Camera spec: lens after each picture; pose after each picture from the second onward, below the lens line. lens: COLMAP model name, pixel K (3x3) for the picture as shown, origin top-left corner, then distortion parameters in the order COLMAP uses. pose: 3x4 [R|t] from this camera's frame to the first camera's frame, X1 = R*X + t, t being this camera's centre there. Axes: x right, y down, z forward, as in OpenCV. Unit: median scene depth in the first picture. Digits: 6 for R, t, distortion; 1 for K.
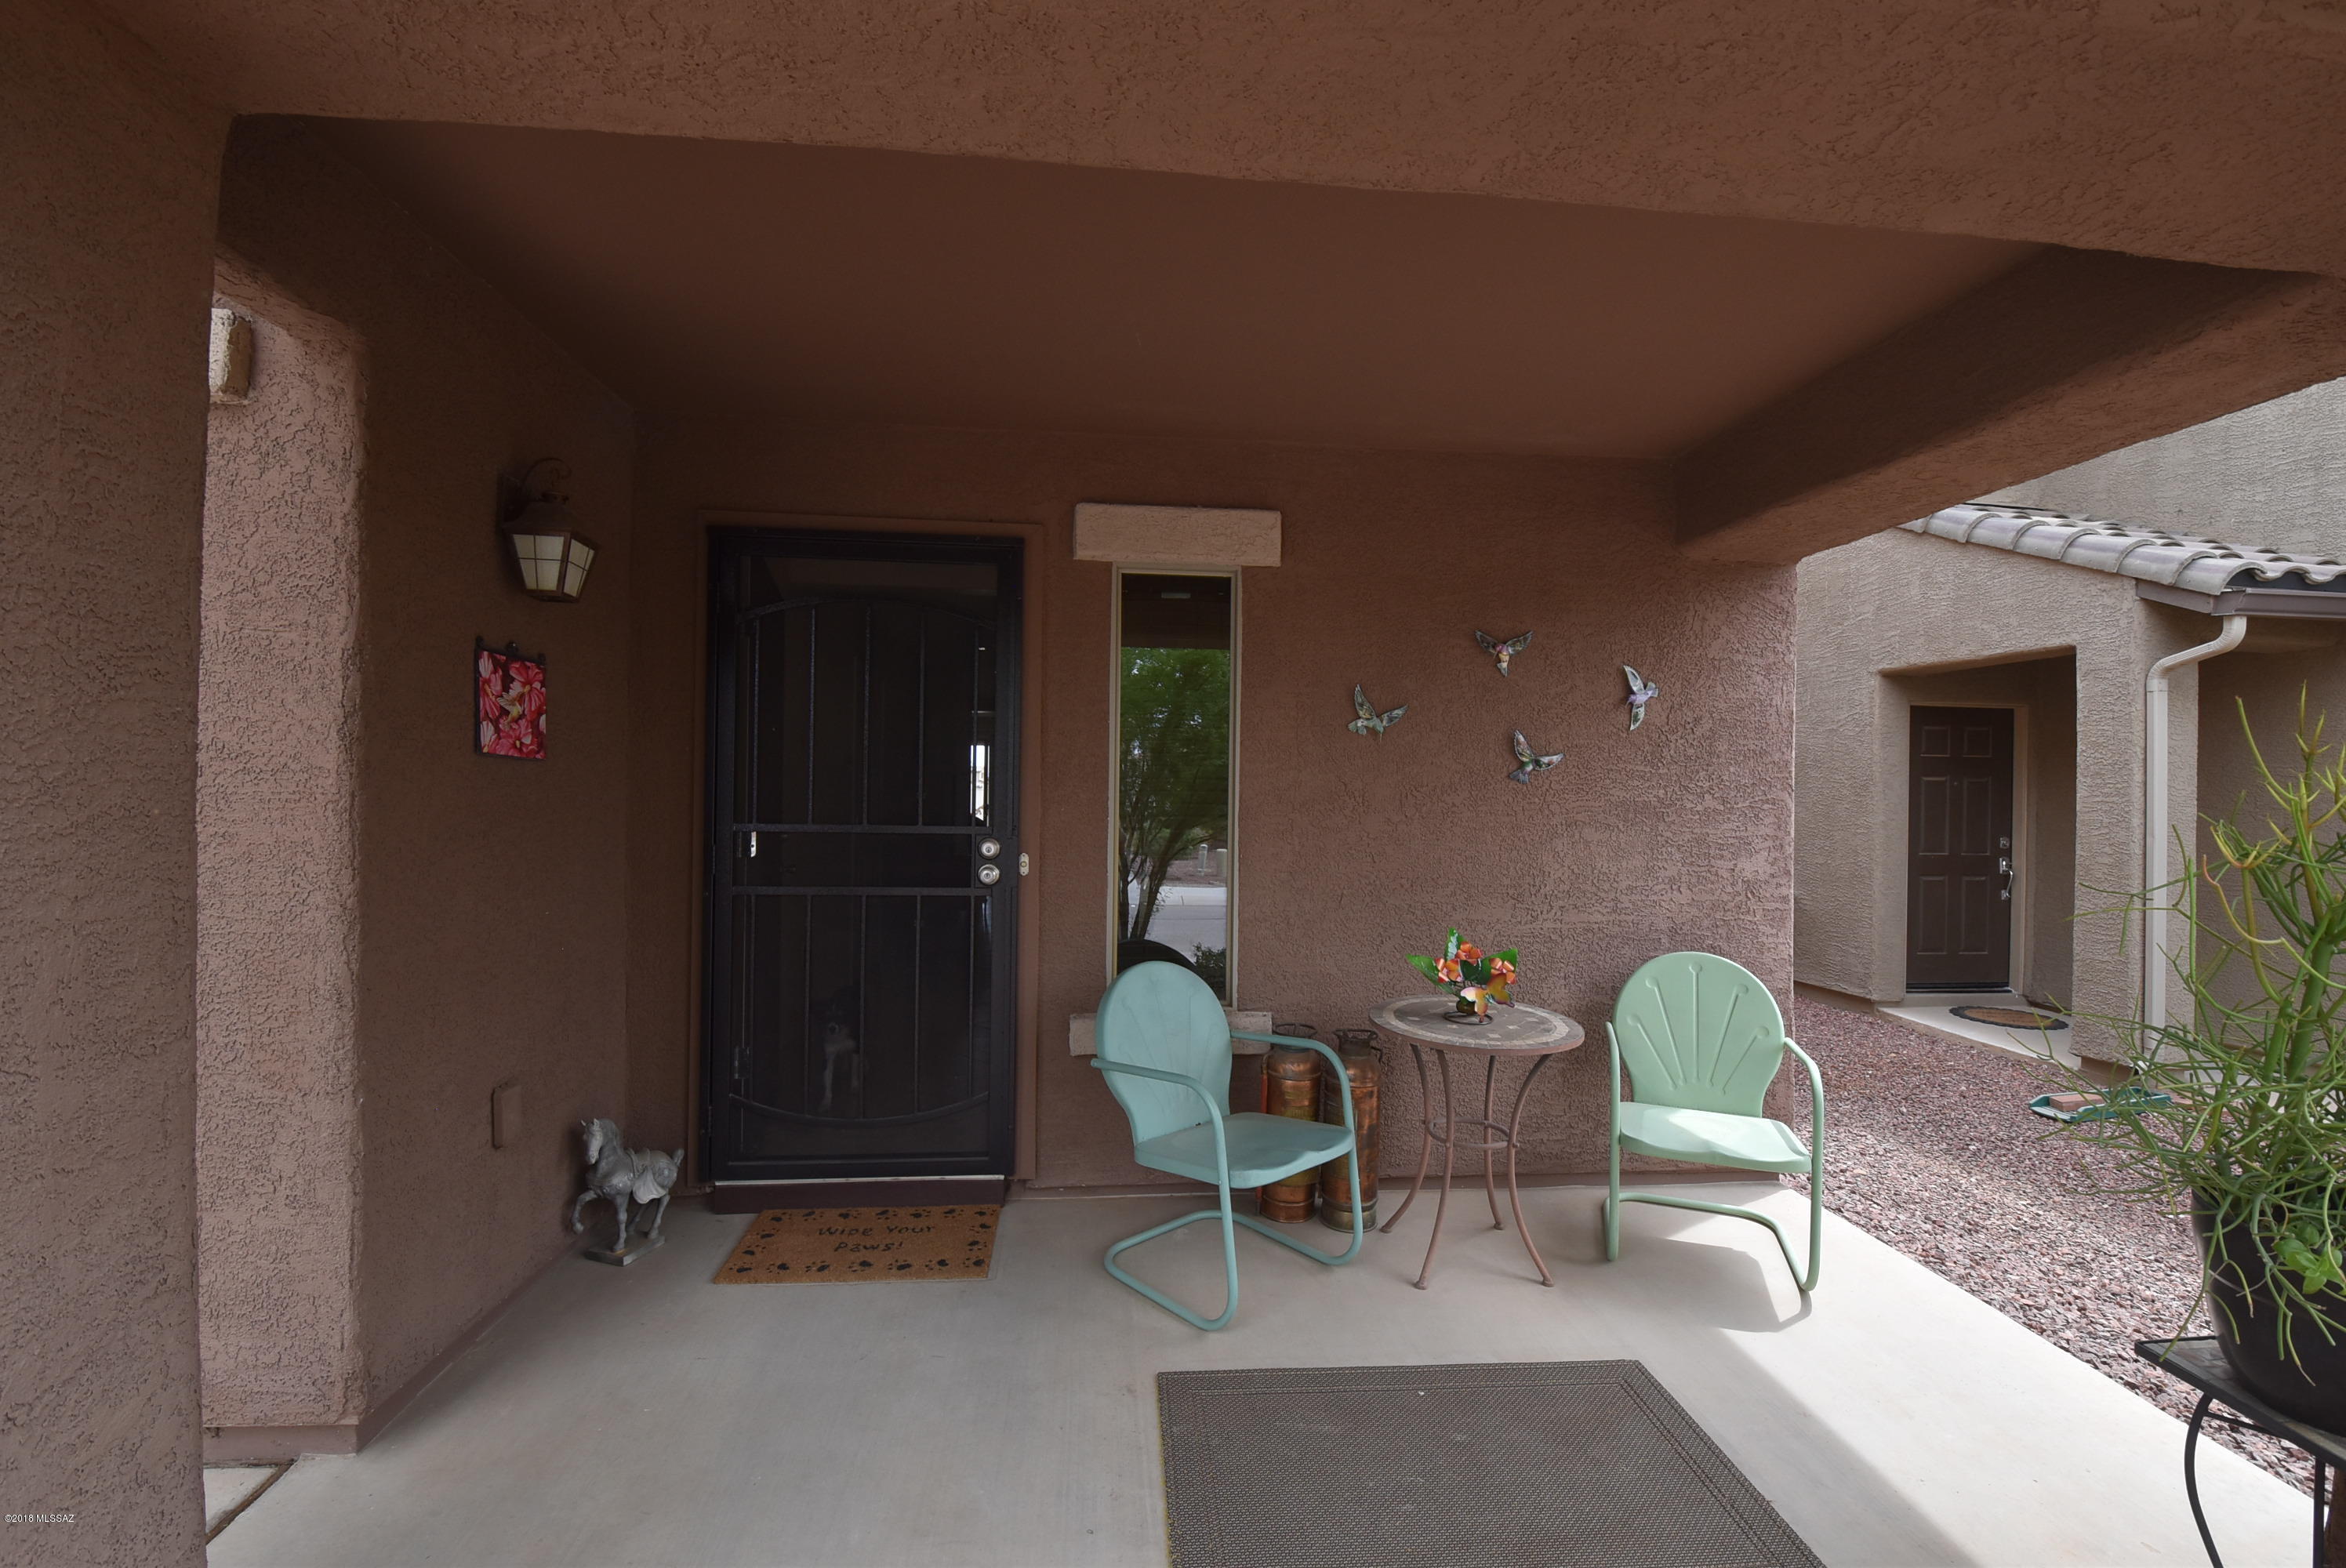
lens RADIAL K [[1025.4, 0, 1174.3], [0, 1025.4, 797.4], [0, 0, 1]] dist [0.001969, -0.013630]
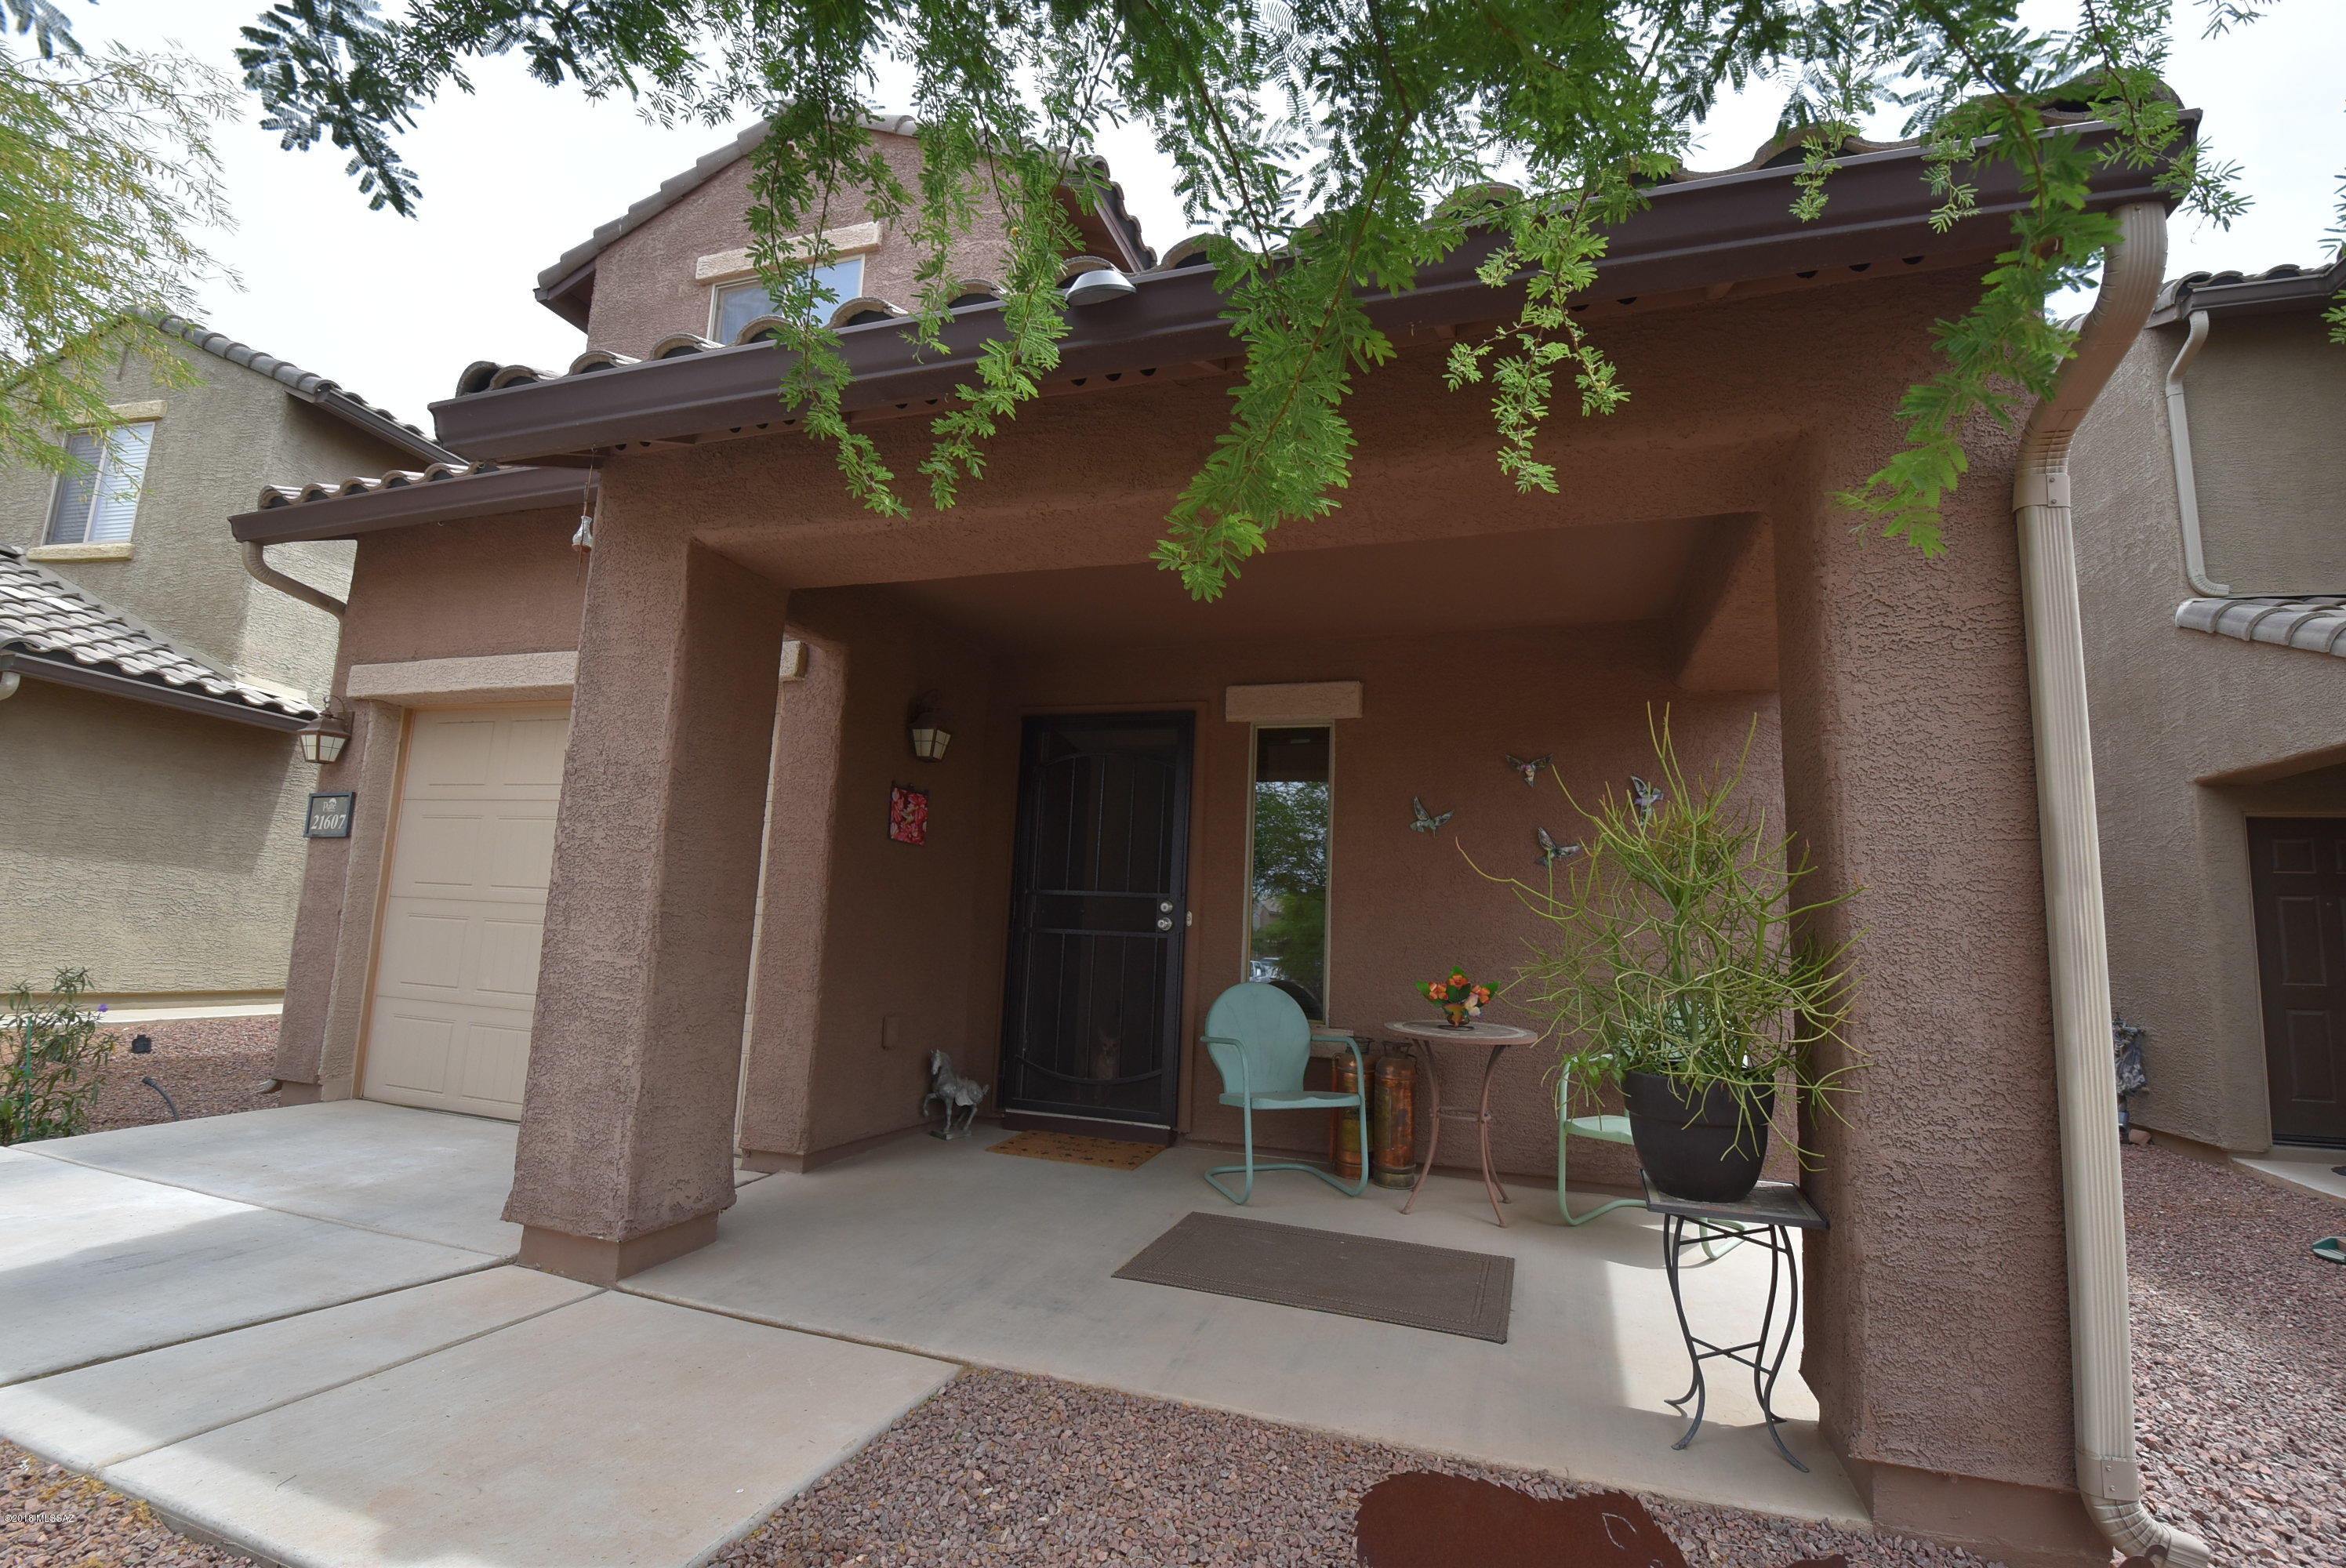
lens RADIAL K [[1025.4, 0, 1178.8], [0, 1025.4, 798.7], [0, 0, 1]] dist [0.001969, -0.013630]
pose [[0.908821, -0.030256, -0.416087, 0.495834], [-0.031931, 0.989396, -0.141688, 0.108348], [0.415962, 0.142055, 0.898218, -0.421750]]
